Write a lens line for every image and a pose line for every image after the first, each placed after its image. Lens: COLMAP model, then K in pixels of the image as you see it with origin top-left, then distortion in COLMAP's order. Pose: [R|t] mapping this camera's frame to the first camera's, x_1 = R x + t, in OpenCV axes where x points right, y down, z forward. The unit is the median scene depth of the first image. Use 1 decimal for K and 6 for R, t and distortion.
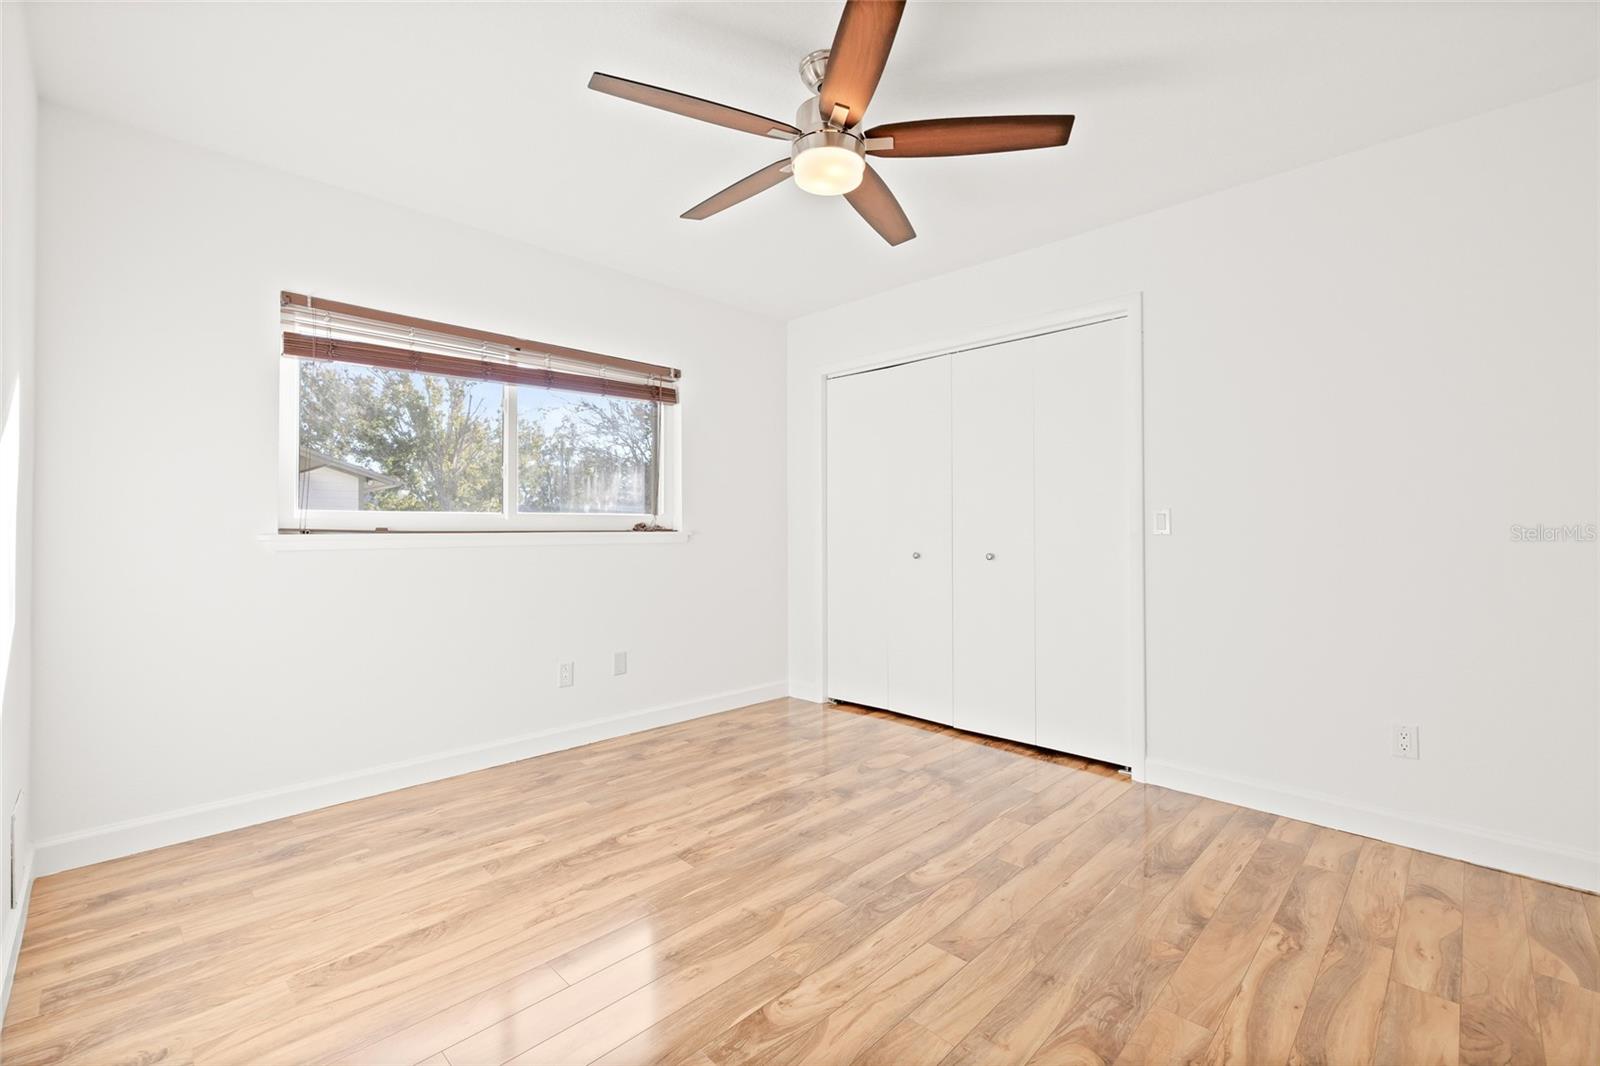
lens RADIAL K [[673.3, 0, 798.9], [0, 673.3, 531.4], [0, 0, 1]] dist [-0.001681, -0.000260]
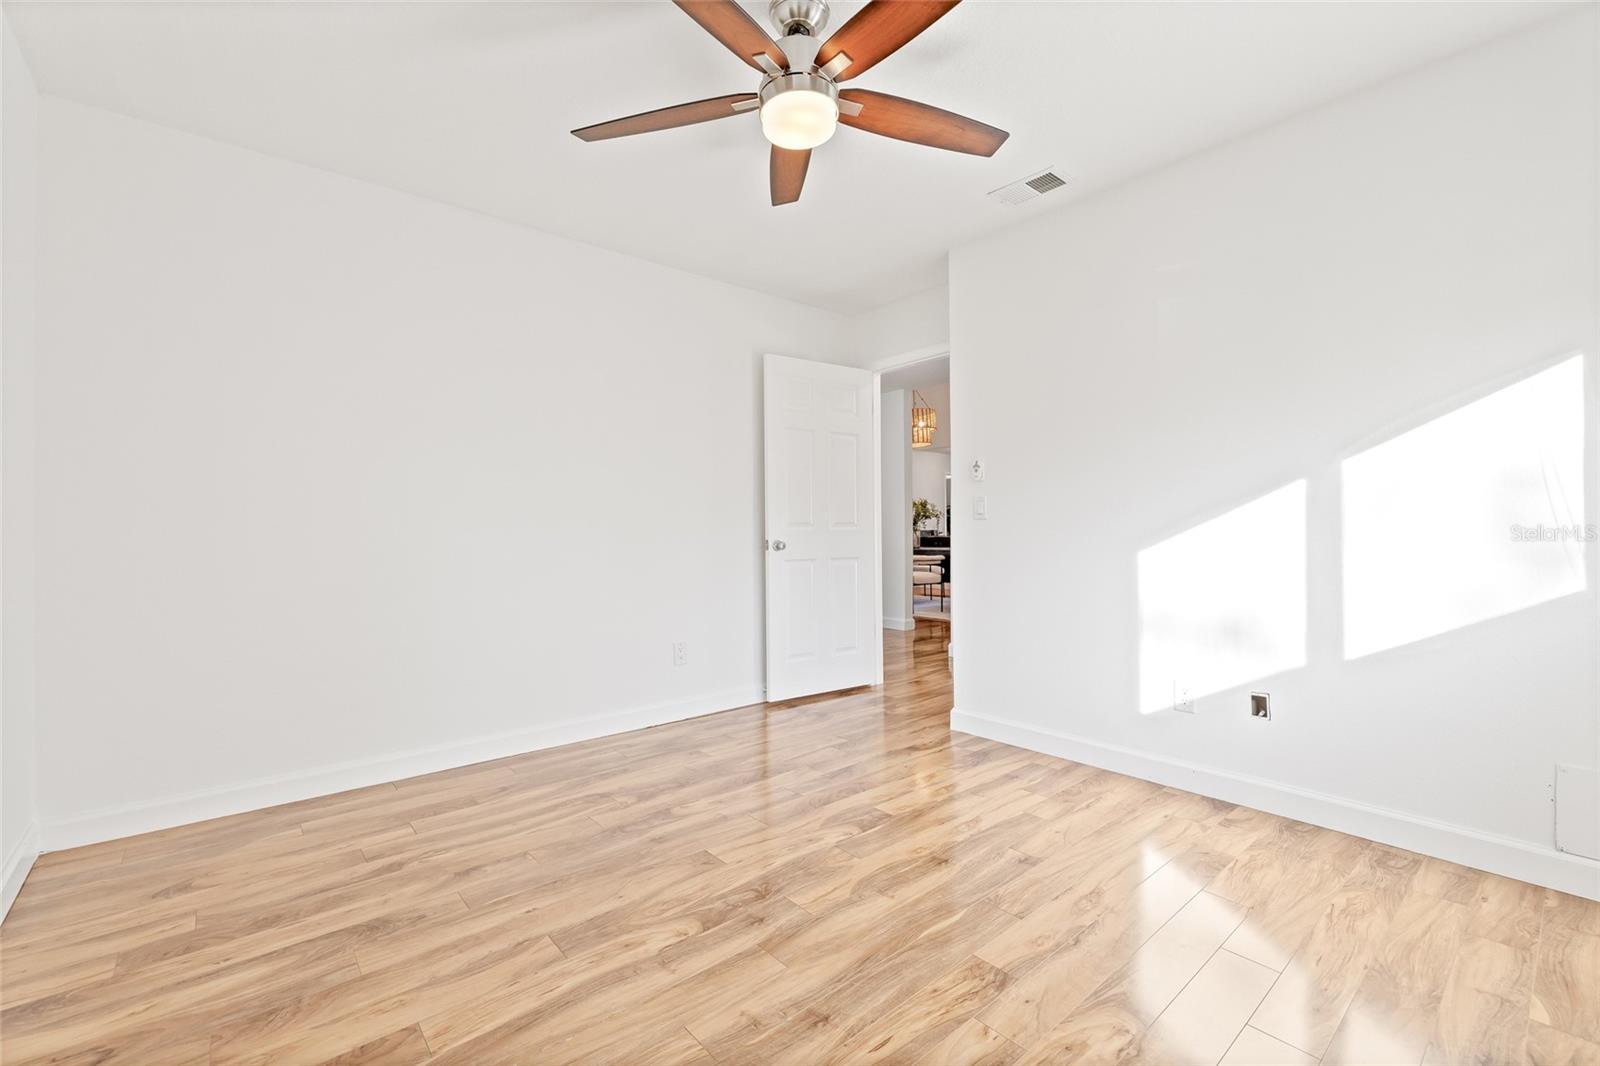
lens RADIAL K [[673.3, 0, 798.2], [0, 673.3, 526.7], [0, 0, 1]] dist [-0.001681, -0.000260]
pose [[-0.996598, 0.005008, 0.082259, -0.028120], [0.004986, 0.999987, -0.000467, 0.025868], [-0.082260, -0.000056, -0.996611, 1.933044]]
